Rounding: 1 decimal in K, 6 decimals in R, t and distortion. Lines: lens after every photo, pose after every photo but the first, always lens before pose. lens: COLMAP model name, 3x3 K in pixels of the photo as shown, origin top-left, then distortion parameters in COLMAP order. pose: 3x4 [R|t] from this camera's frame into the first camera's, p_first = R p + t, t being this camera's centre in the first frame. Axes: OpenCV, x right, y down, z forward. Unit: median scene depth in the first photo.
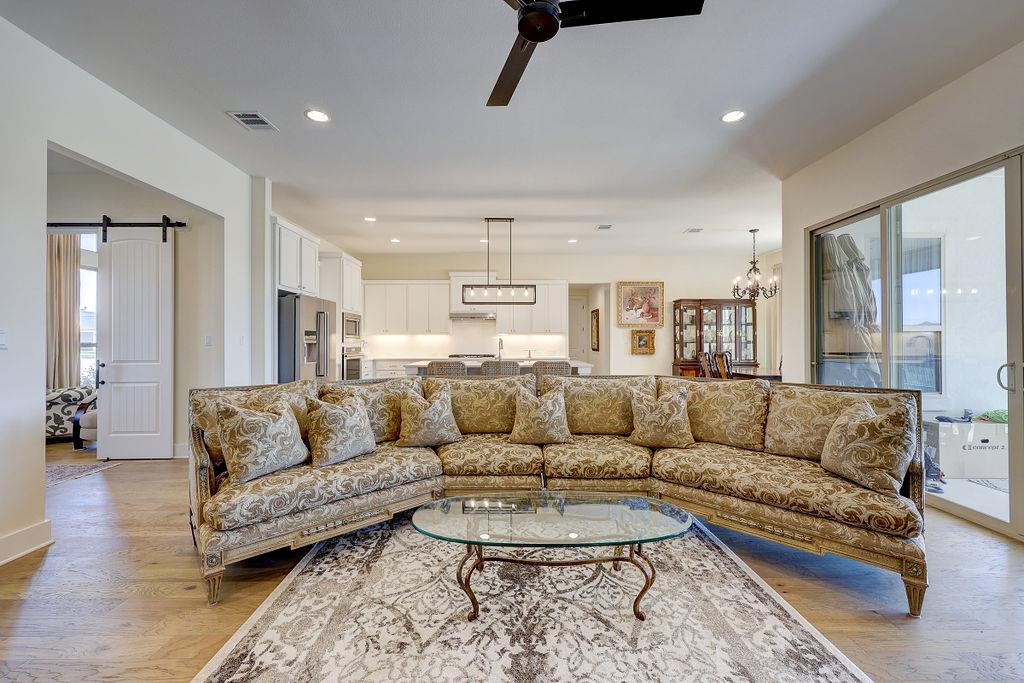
lens RADIAL K [[409.4, 0, 513.5], [0, 409.4, 338.5], [0, 0, 1]] dist [-0.001542, 0.000345]
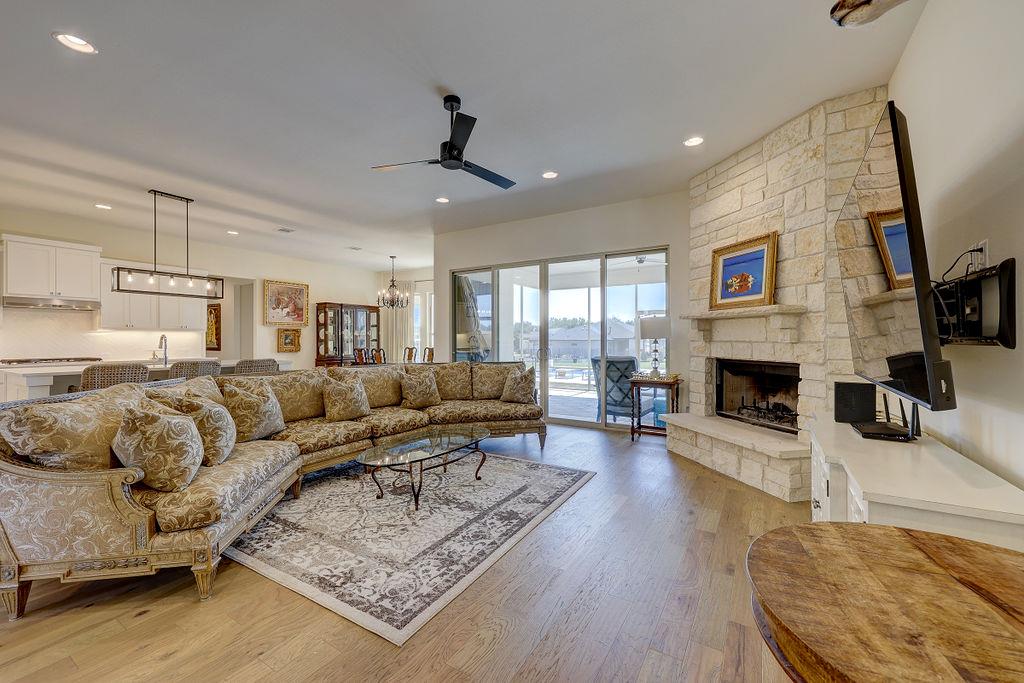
lens RADIAL K [[411.0, 0, 512.7], [0, 411.0, 339.6], [0, 0, 1]] dist [-0.002632, -0.000176]
pose [[0.532139, 0.000177, 0.846657, -0.377897], [-0.005473, 0.999980, 0.003230, 0.000935], [-0.846640, -0.006352, 0.532129, -0.055224]]
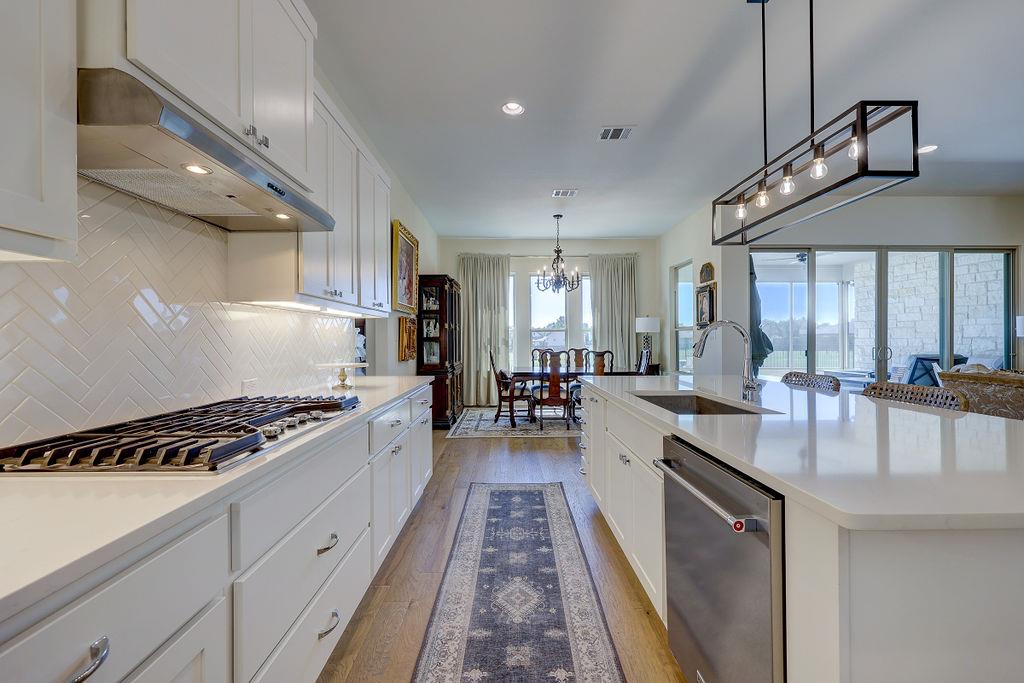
lens RADIAL K [[409.4, 0, 513.5], [0, 409.4, 338.5], [0, 0, 1]] dist [-0.001542, 0.000345]
pose [[-0.005688, 0.001116, 0.999983, -0.360947], [-0.006009, 0.999981, -0.001150, 0.012799], [-0.999966, -0.006016, -0.005681, 1.216833]]
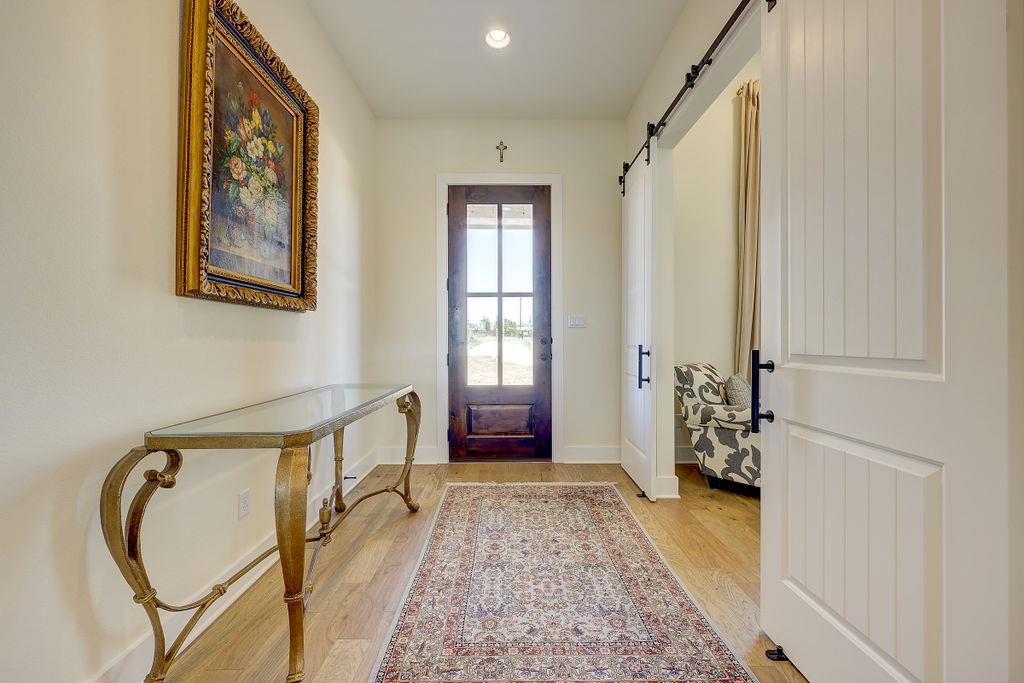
lens RADIAL K [[421.3, 0, 511.7], [0, 421.3, 337.8], [0, 0, 1]] dist [-0.001008, -0.000338]
pose [[-0.000314, -0.008614, -0.999963, -0.462685], [0.009191, 0.999921, -0.008616, 0.030419], [0.999958, -0.009193, -0.000235, 0.556390]]
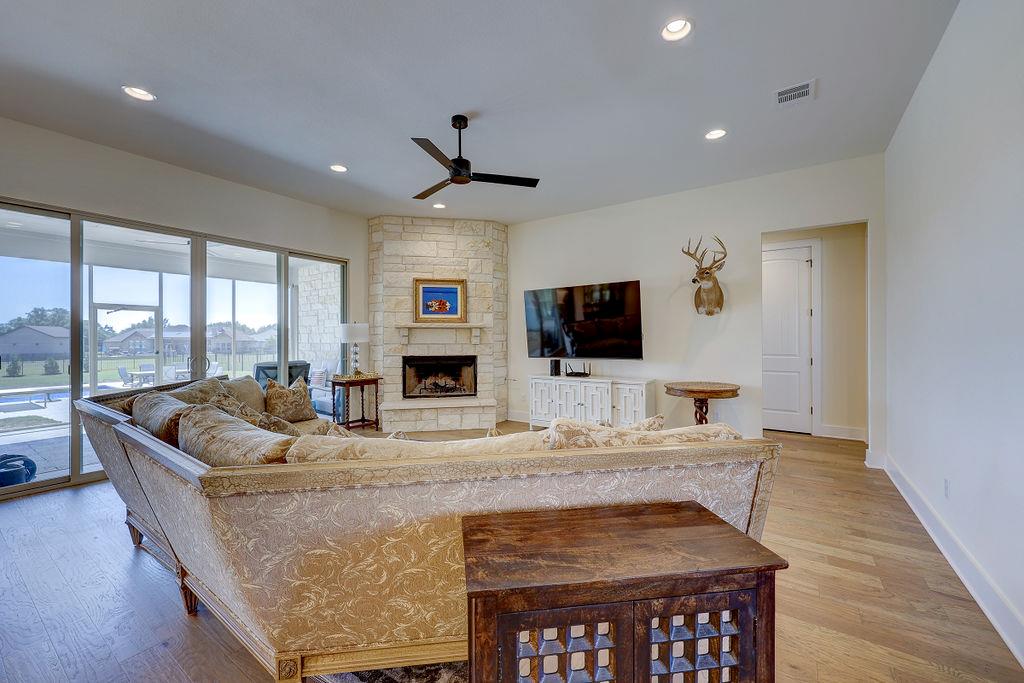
lens RADIAL K [[412.1, 0, 514.8], [0, 412.1, 340.0], [0, 0, 1]] dist [0.003976, -0.000104]
pose [[-0.823793, 0.005448, 0.566864, -0.354299], [0.001754, 0.999974, -0.007062, 0.002085], [-0.566888, -0.004824, -0.823781, 0.699841]]
